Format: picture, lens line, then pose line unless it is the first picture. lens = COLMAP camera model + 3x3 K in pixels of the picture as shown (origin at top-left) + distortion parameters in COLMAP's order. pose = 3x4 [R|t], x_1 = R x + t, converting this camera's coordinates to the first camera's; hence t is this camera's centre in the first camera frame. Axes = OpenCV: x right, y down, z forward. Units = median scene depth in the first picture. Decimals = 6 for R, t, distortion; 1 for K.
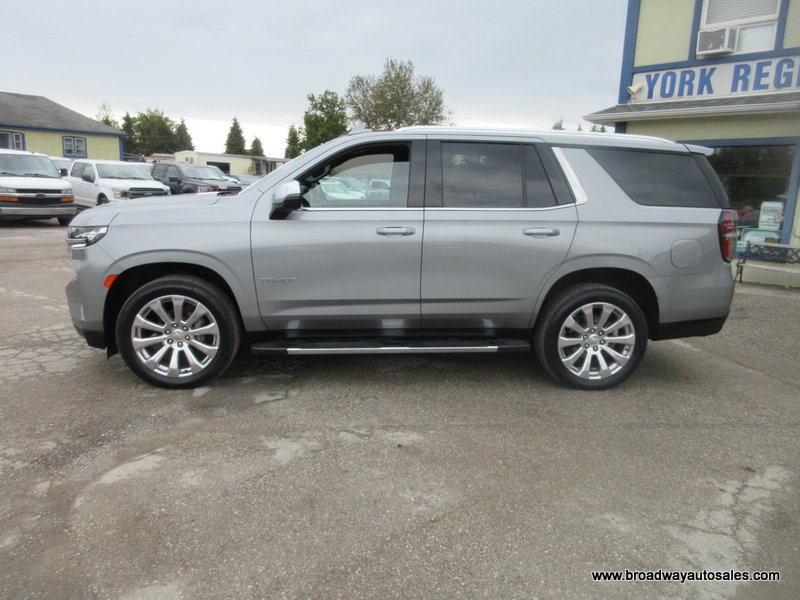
lens RADIAL K [[603.5, 0, 399.0], [0, 603.5, 297.2], [0, 0, 1]] dist [0.009222, -0.002610]
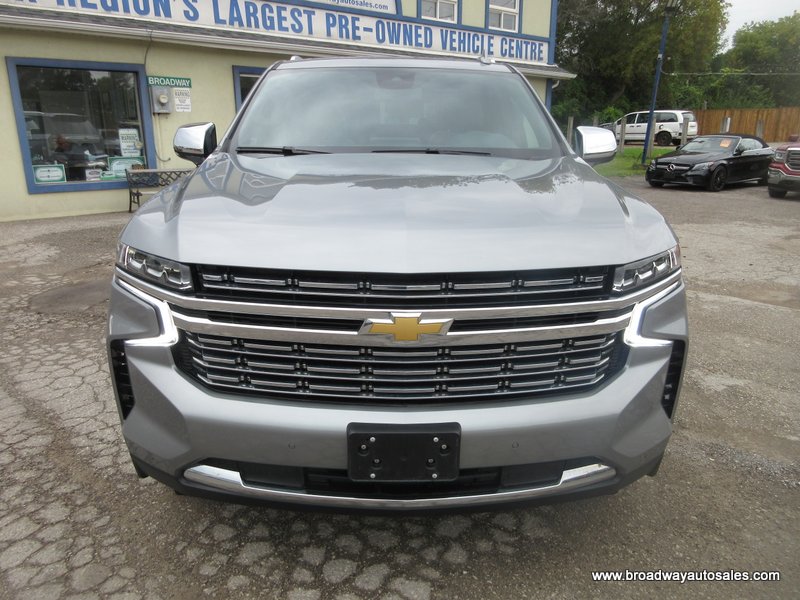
lens RADIAL K [[603.5, 0, 399.0], [0, 603.5, 297.2], [0, 0, 1]] dist [0.009222, -0.002610]
pose [[0.059684, -0.303670, 0.950906, -0.412391], [0.178228, 0.940539, 0.289172, -0.104814], [-0.982177, 0.152219, 0.110258, 0.486709]]
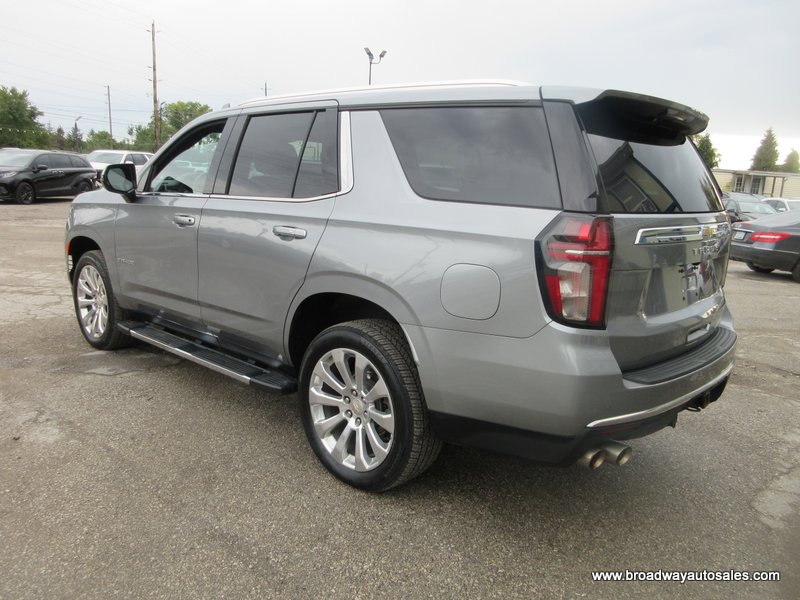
lens RADIAL K [[603.5, 0, 399.0], [0, 603.5, 297.2], [0, 0, 1]] dist [0.009222, -0.002610]
pose [[0.678246, 0.139157, -0.721539, 0.366464], [-0.160497, 0.986252, 0.039343, -0.035233], [0.717094, 0.089120, 0.691256, 0.266348]]
